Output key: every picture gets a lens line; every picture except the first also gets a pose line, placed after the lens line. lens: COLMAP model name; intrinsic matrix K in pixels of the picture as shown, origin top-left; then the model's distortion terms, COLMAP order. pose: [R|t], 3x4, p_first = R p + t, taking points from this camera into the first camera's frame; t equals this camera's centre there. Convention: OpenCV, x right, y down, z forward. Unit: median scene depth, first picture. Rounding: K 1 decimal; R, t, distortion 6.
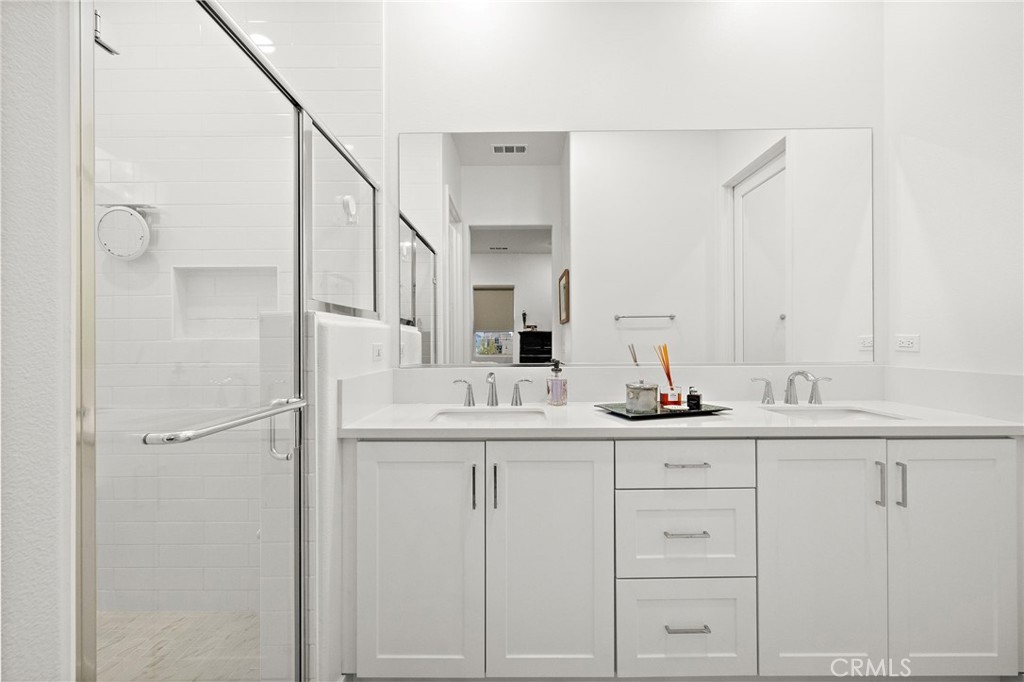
lens RADIAL K [[429.1, 0, 515.5], [0, 429.1, 338.4], [0, 0, 1]] dist [0.001190, -0.000231]
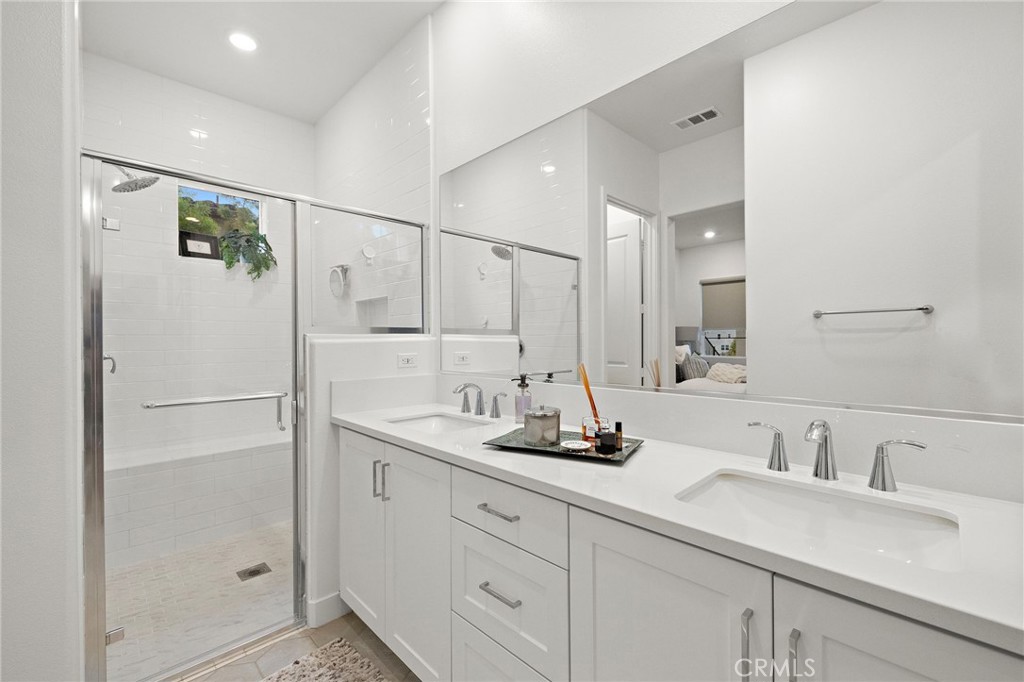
lens RADIAL K [[429.1, 0, 515.5], [0, 429.1, 338.4], [0, 0, 1]] dist [0.001190, -0.000231]
pose [[0.698751, -0.002397, -0.715361, 0.755703], [0.008419, 0.999953, 0.004873, -0.034050], [0.715315, -0.009427, 0.698738, 0.329459]]
